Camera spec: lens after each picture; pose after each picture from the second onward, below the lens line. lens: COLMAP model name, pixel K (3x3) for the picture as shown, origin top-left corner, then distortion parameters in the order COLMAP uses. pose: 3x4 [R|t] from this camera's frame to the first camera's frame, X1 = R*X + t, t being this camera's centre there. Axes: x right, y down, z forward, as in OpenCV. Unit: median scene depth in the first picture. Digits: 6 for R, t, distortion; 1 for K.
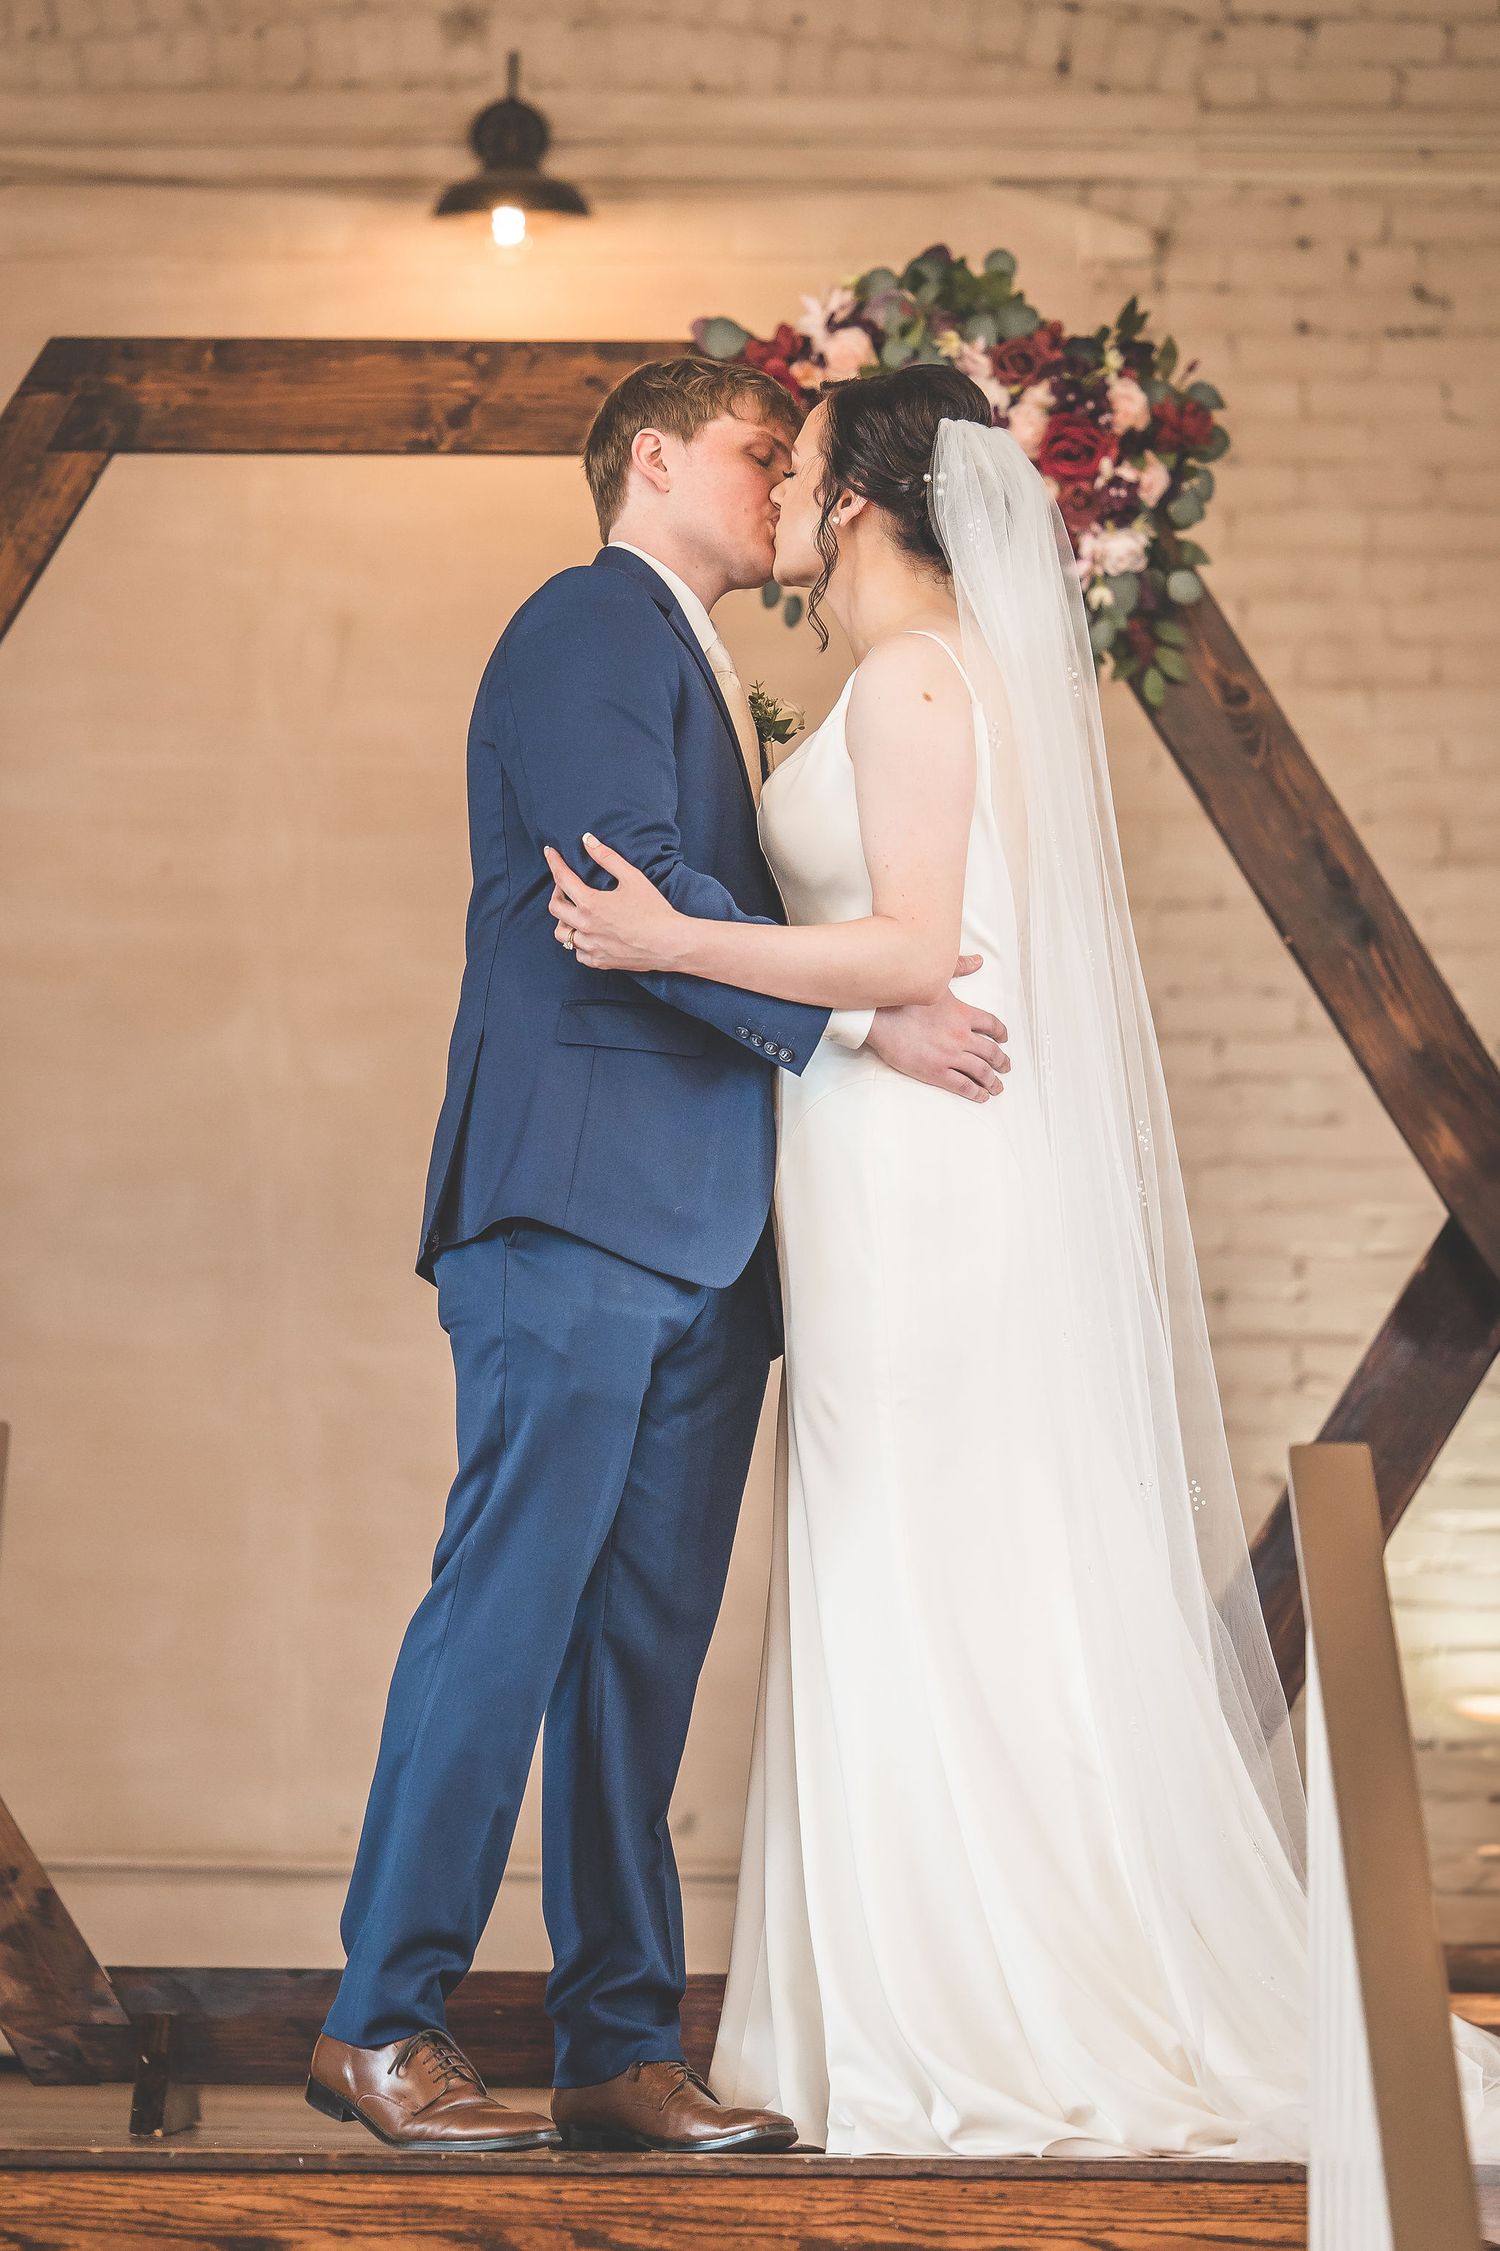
lens RADIAL K [[10423.0, 0, 750.0], [0, 10423.0, 1125.5], [0, 0, 1]] dist [-0.102289, -0.267388]
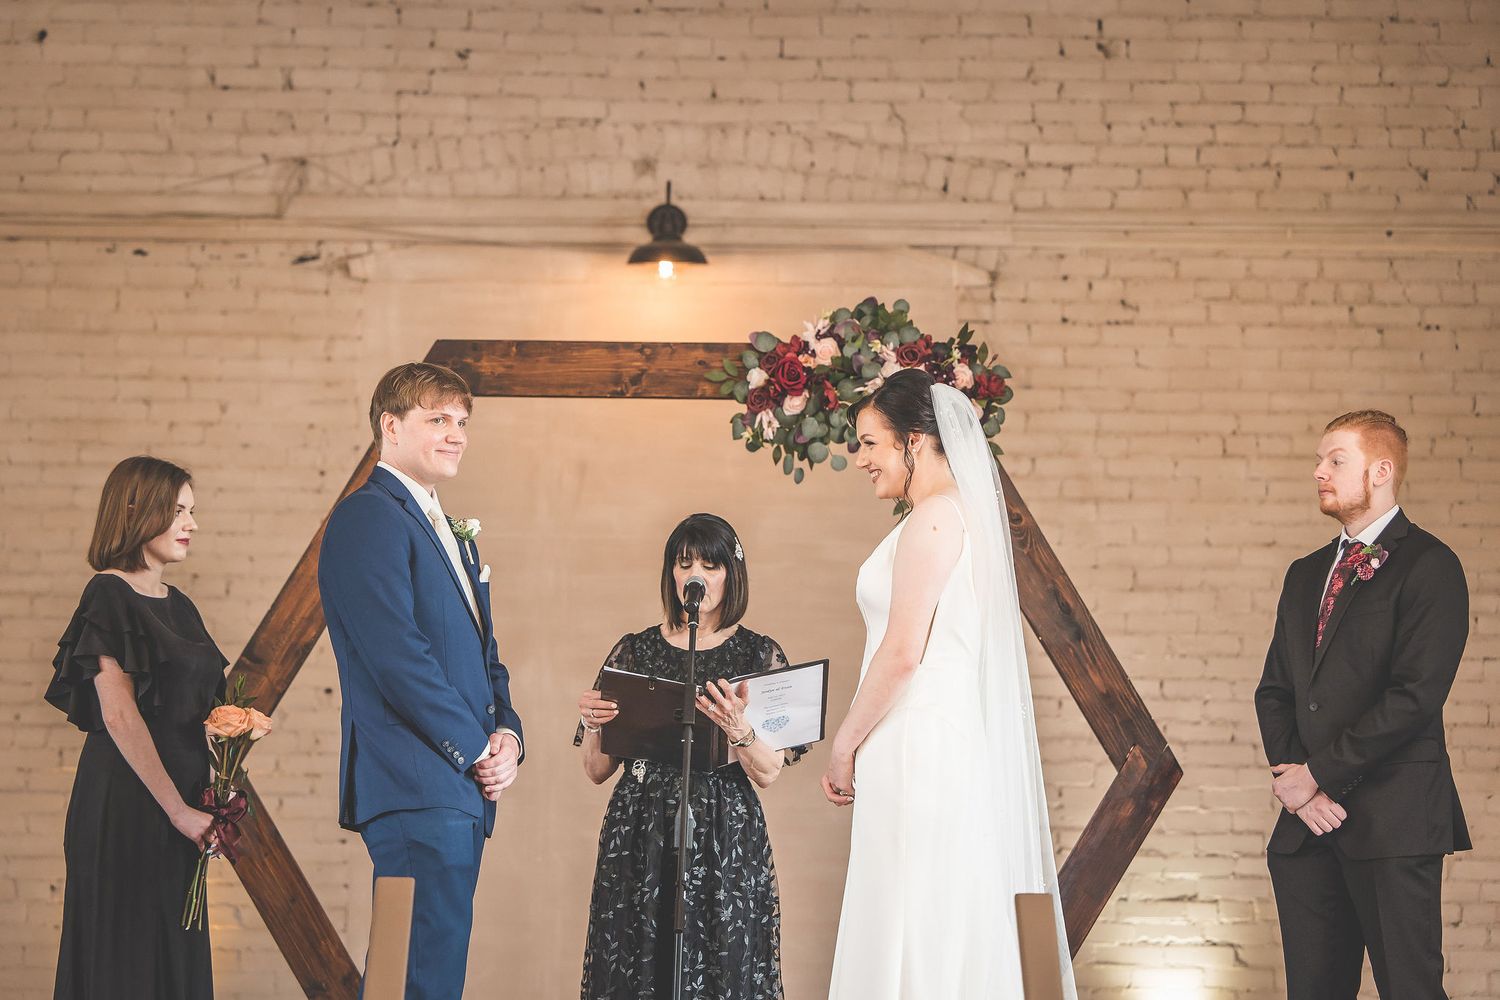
lens RADIAL K [[5778.8, 0, 745.0], [0, 5778.8, 415.8], [0, 0, 1]] dist [-0.054894, -1.564441]
pose [[0.999896, 0.006184, -0.013011, 0.008250], [-0.006782, 0.998898, -0.046439, -0.008436], [0.012709, 0.046522, 0.998836, -0.132499]]
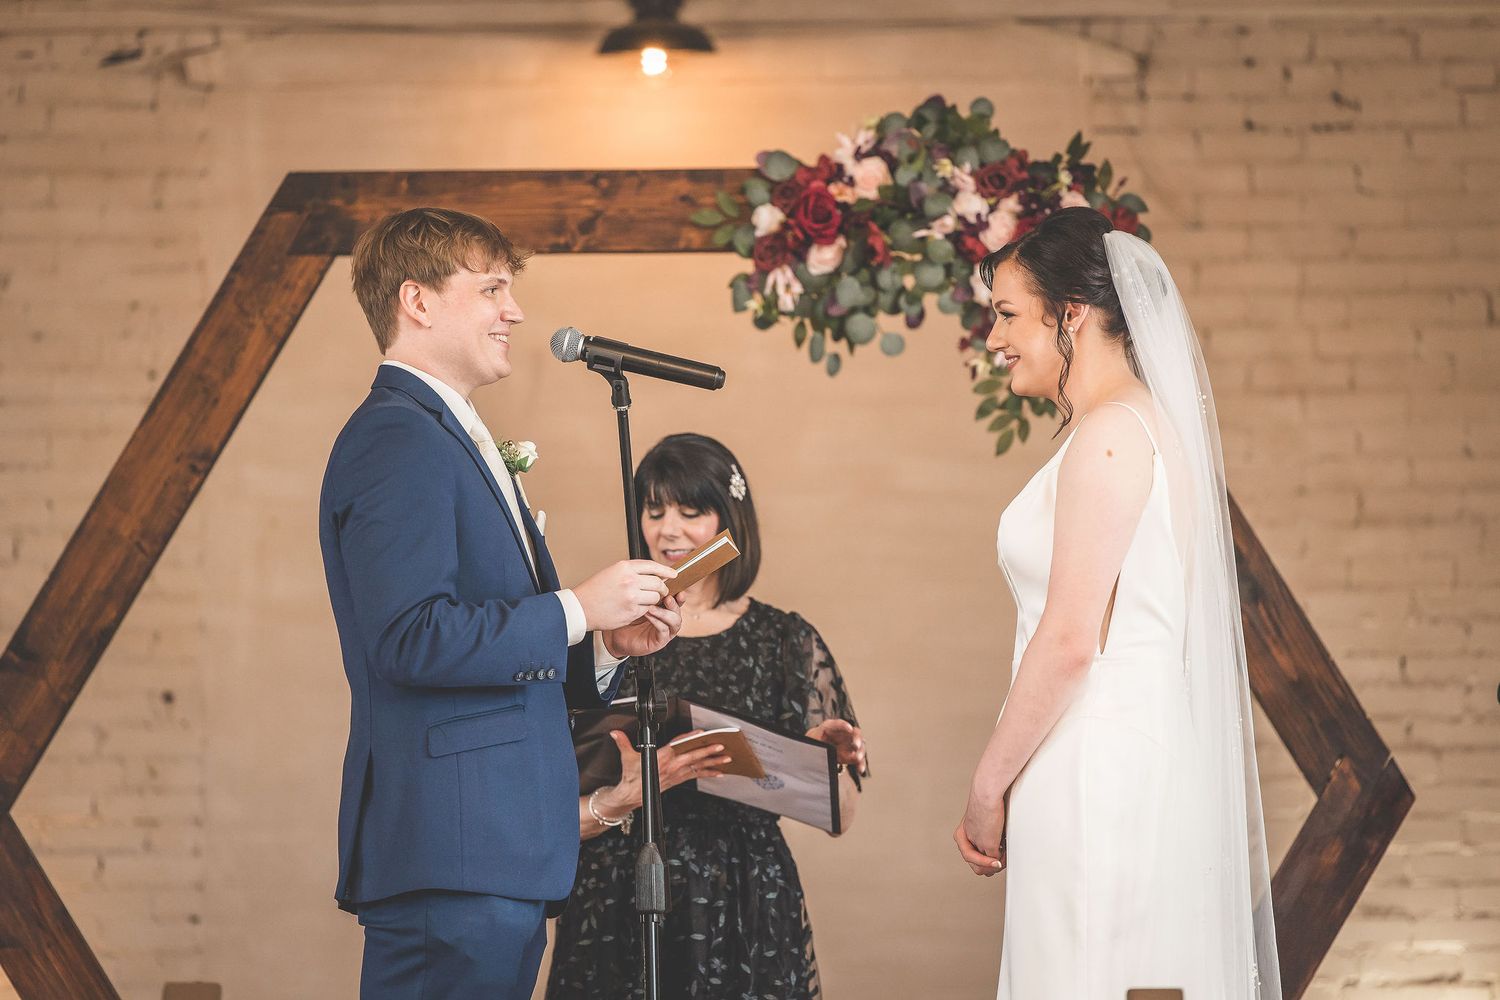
lens RADIAL K [[8358.8, 0, 750.0], [0, 8358.8, 500.0], [0, 0, 1]] dist [-0.207435, 6.744184]
pose [[0.999482, -0.013104, -0.029409, 0.025249], [0.012518, 0.999721, -0.020022, -0.009804], [0.029663, 0.019644, 0.999367, -0.095768]]
